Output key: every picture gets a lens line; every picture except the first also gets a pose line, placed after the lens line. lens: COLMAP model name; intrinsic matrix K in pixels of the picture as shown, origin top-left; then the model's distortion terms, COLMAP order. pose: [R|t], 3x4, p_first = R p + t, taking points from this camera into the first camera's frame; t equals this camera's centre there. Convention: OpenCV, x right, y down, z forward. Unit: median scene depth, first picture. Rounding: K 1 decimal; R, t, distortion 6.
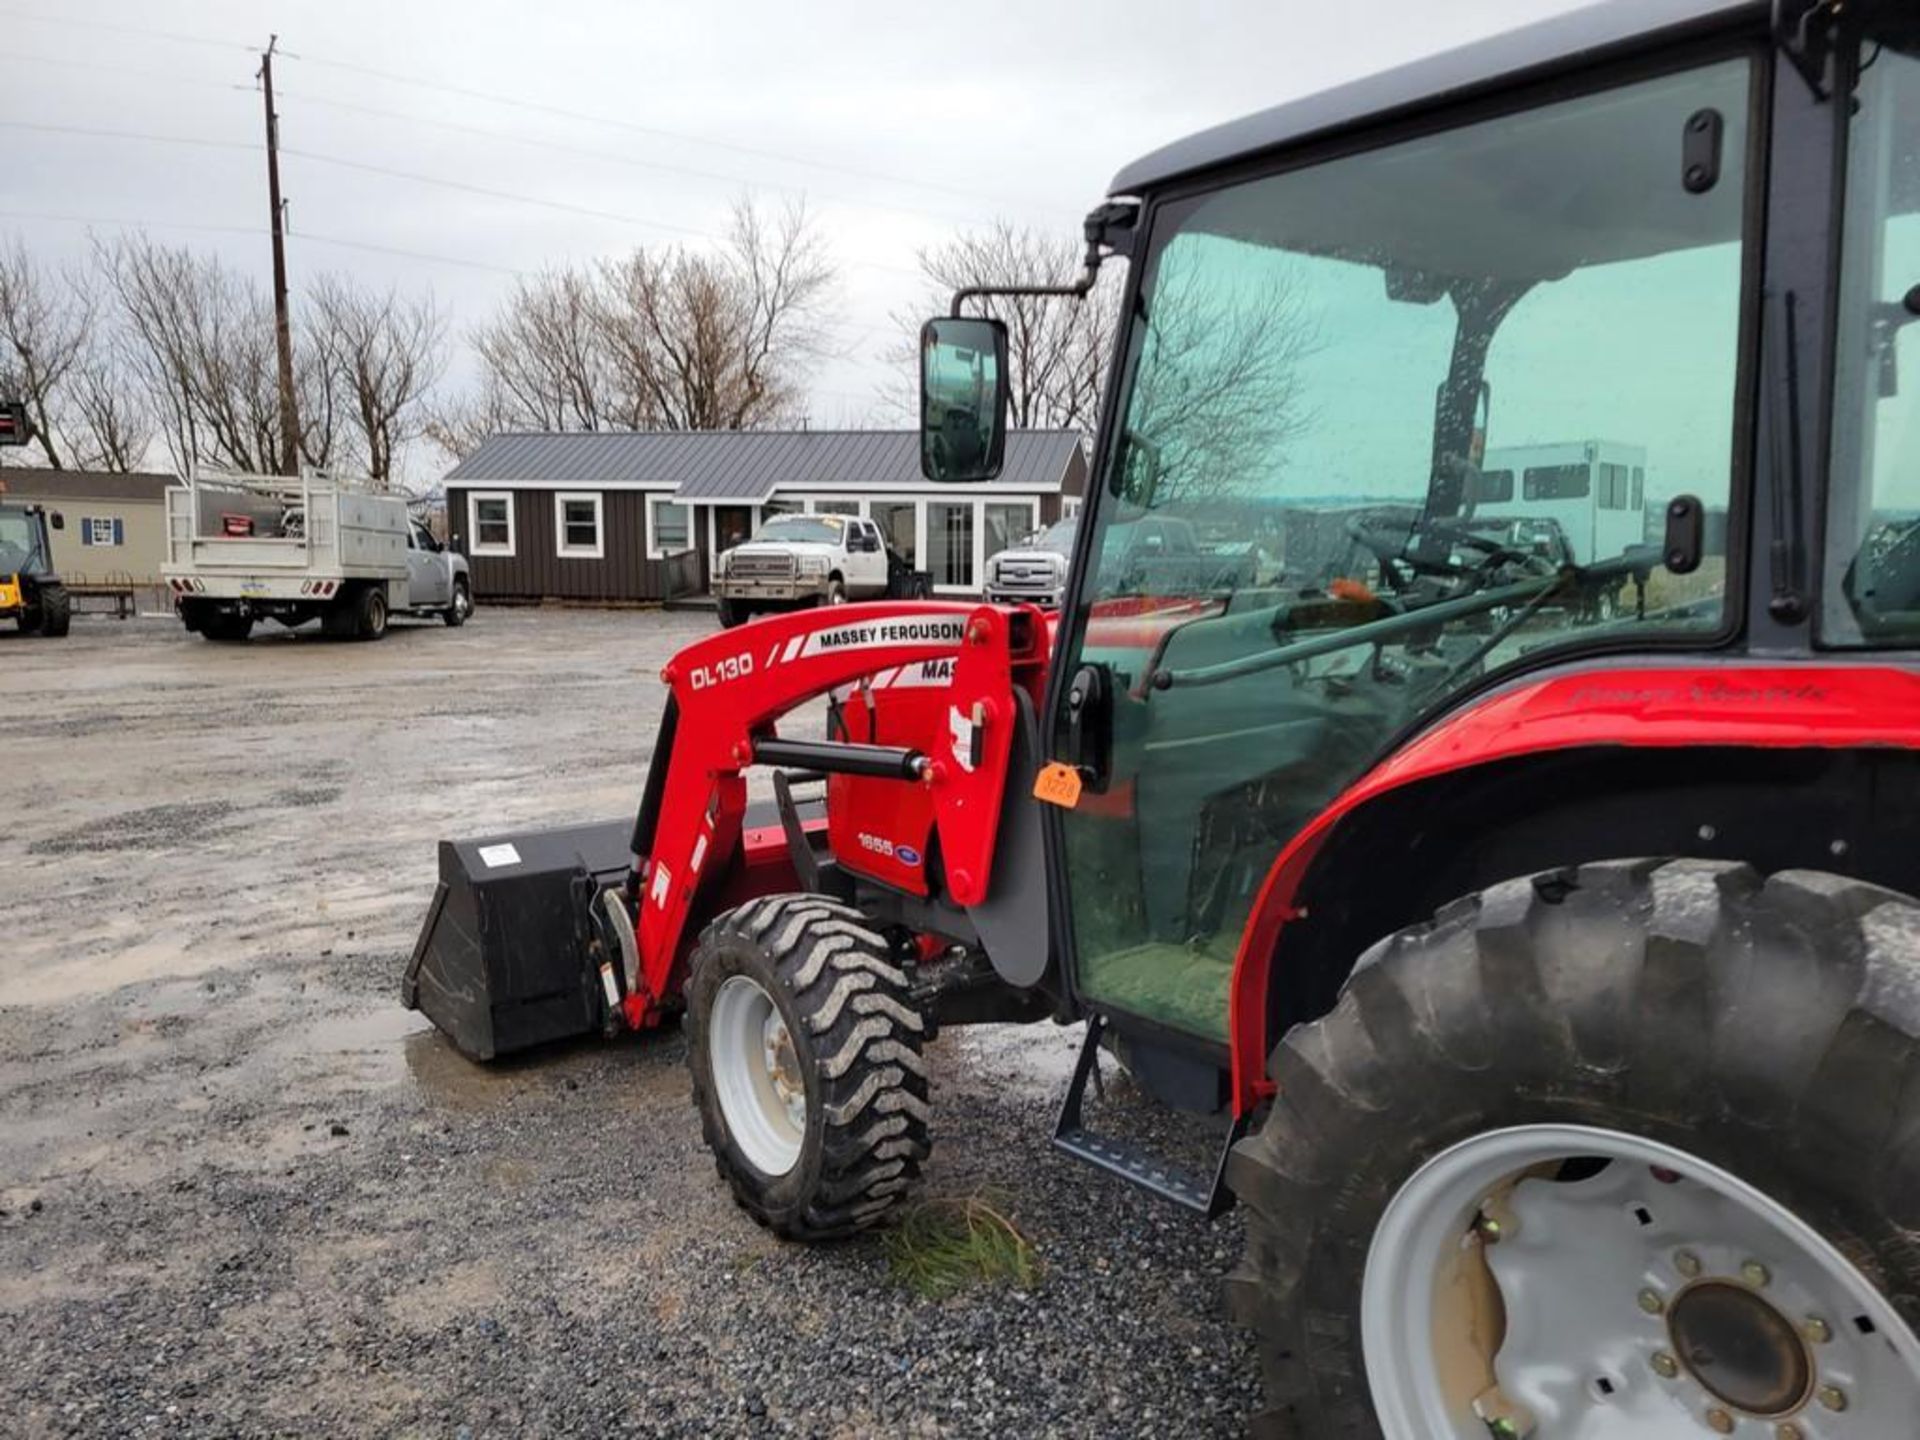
lens RADIAL K [[1428.3, 0, 889.5], [0, 1428.3, 743.6], [0, 0, 1]] dist [0.068650, -0.057741]
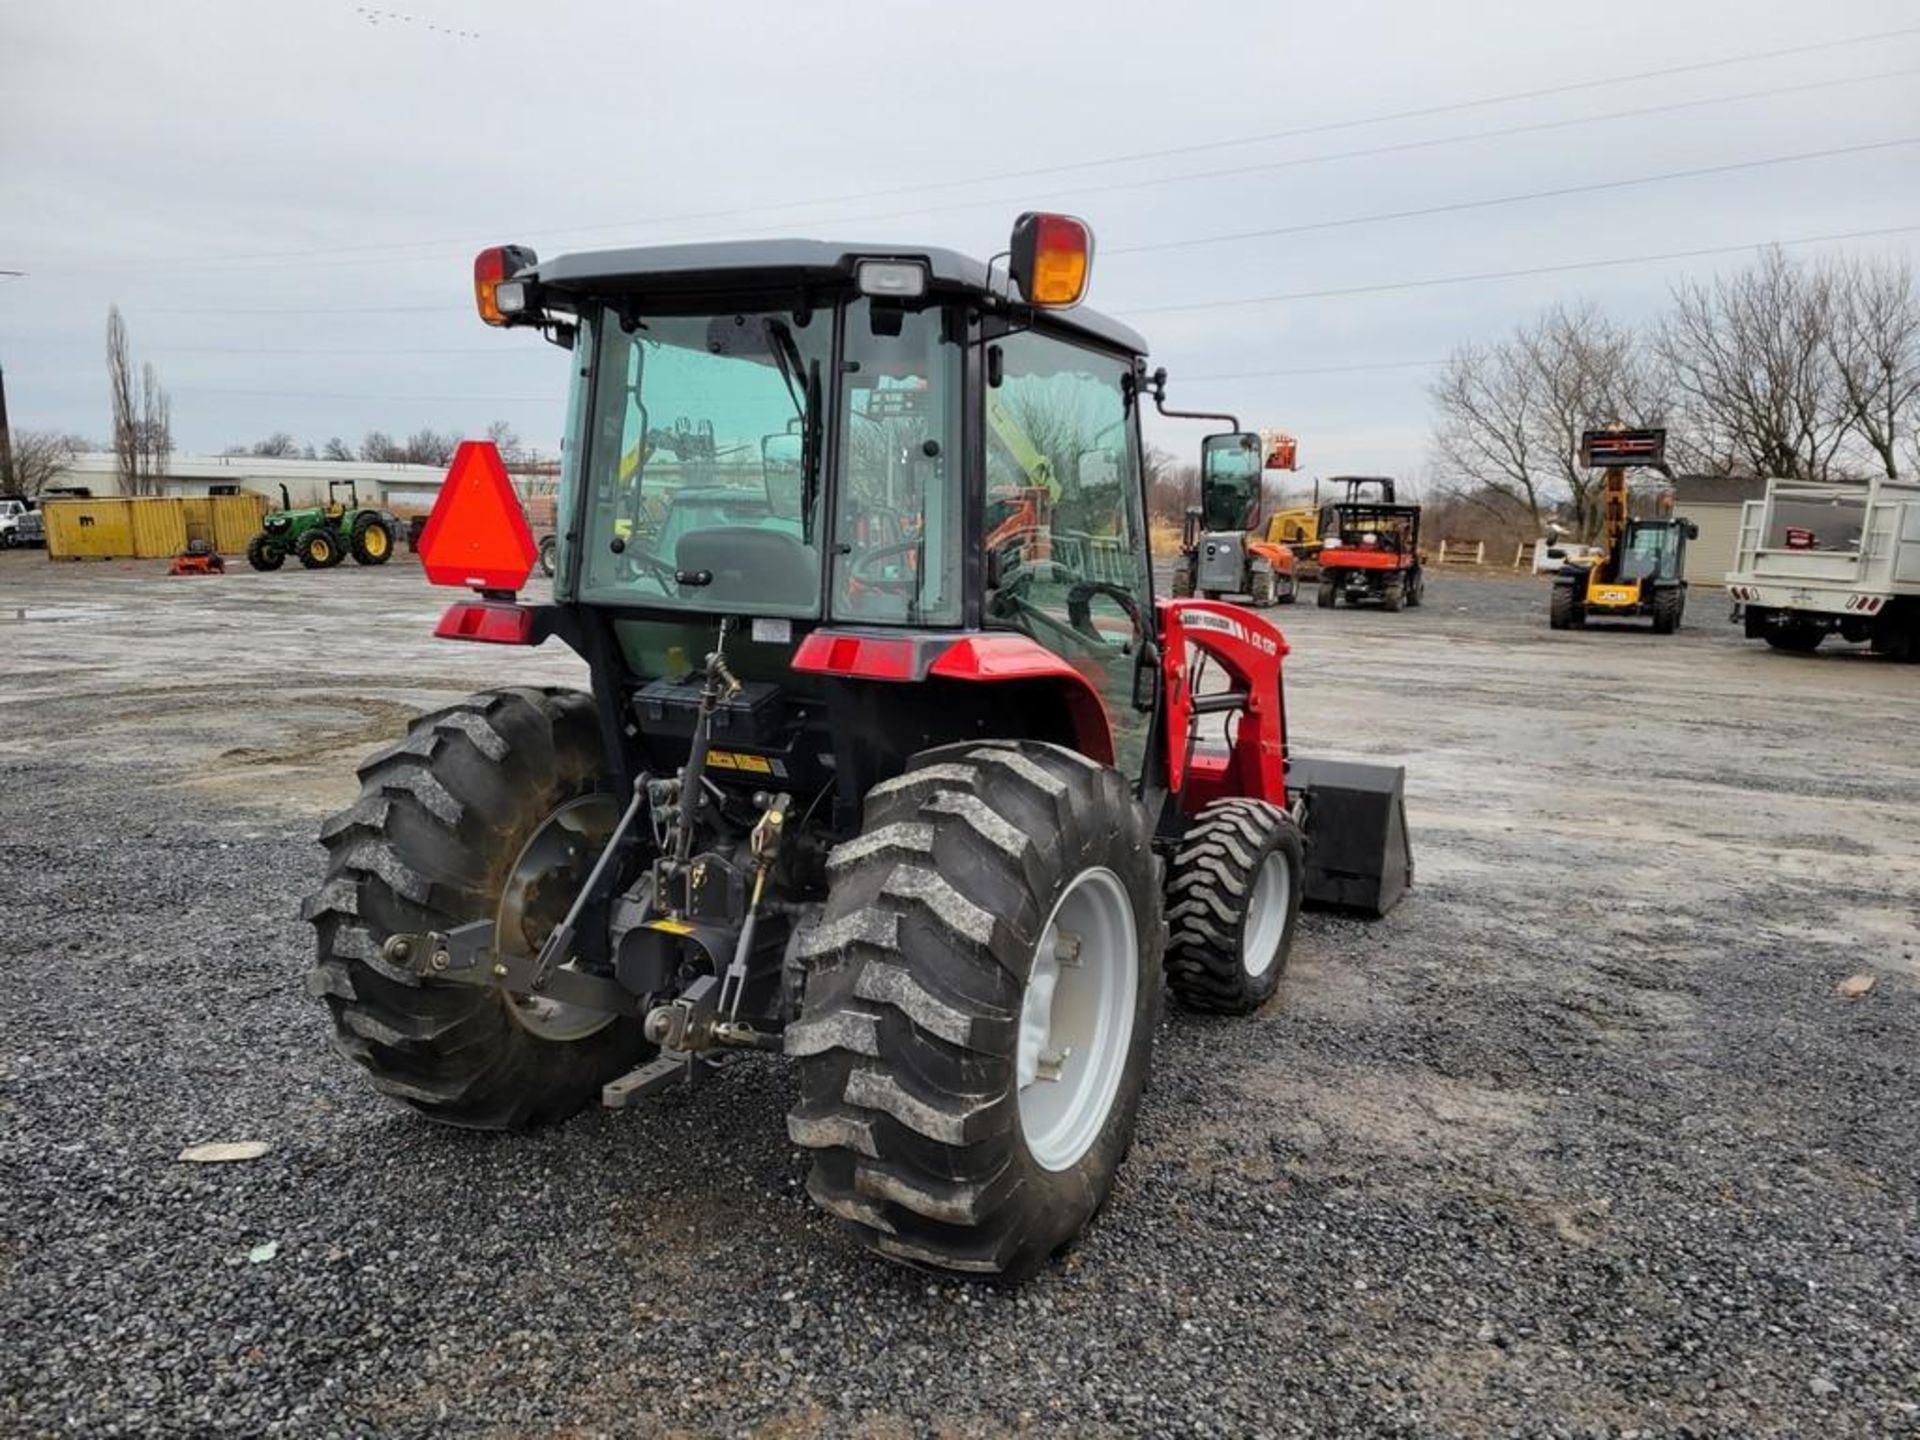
lens RADIAL K [[1429.5, 0, 948.3], [0, 1429.5, 747.9], [0, 0, 1]] dist [0.074795, -0.055216]
pose [[0.374404, 0.156031, -0.914044, 0.284538], [-0.159124, 0.981929, 0.102440, -0.015619], [0.913510, 0.107093, 0.392467, 0.067461]]
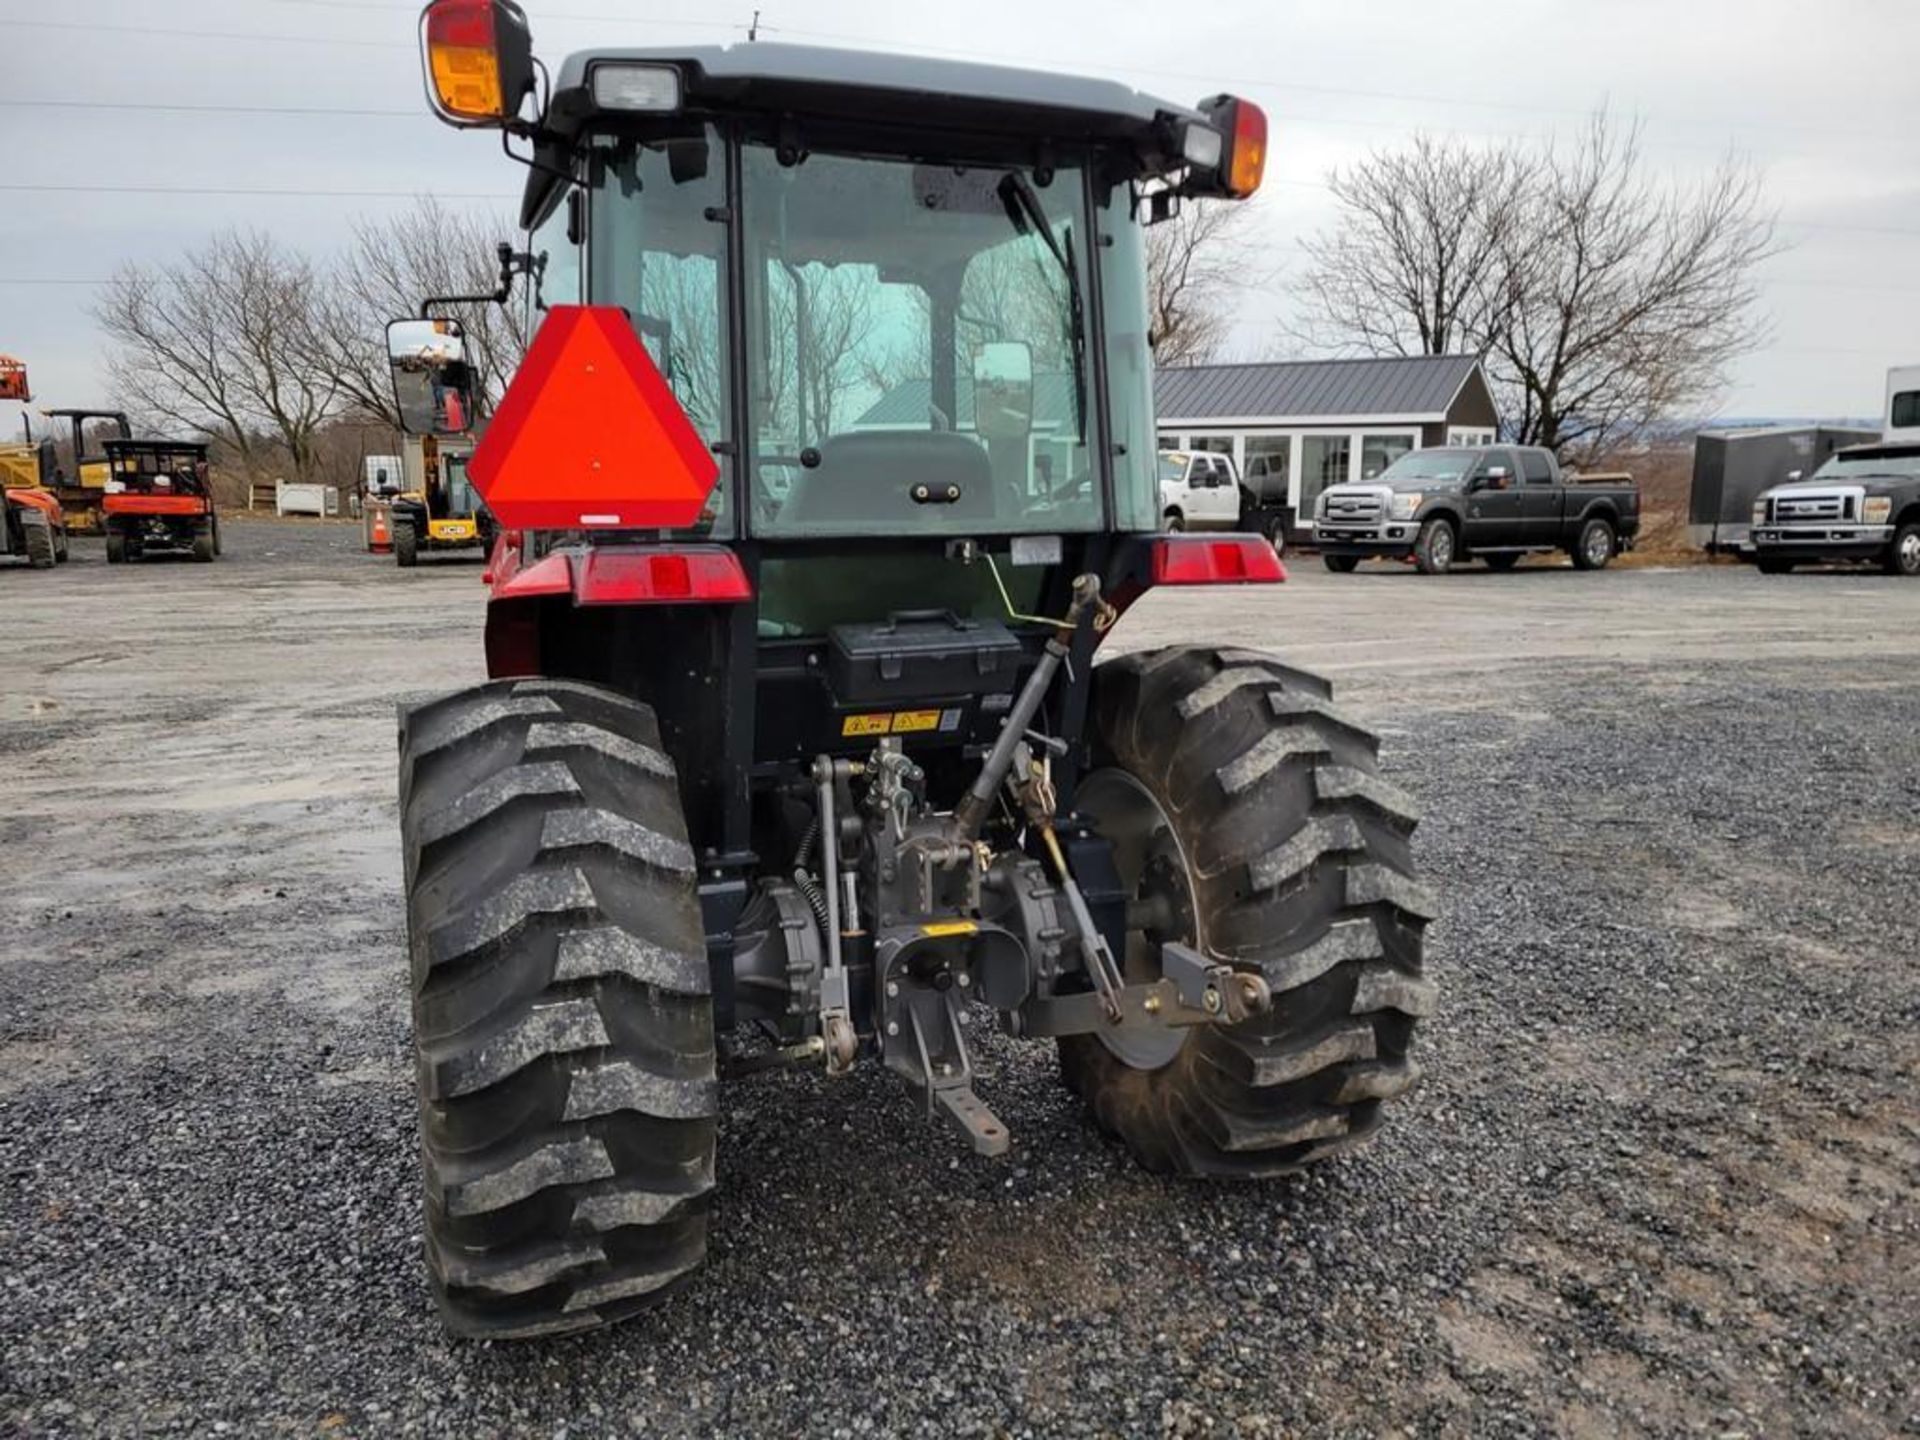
lens RADIAL K [[1429.5, 0, 948.3], [0, 1429.5, 747.9], [0, 0, 1]] dist [0.074795, -0.055216]
pose [[0.955328, 0.047705, -0.291671, 0.142641], [-0.034564, 0.998149, 0.050046, 0.006248], [0.293518, -0.037729, 0.955209, -0.036702]]
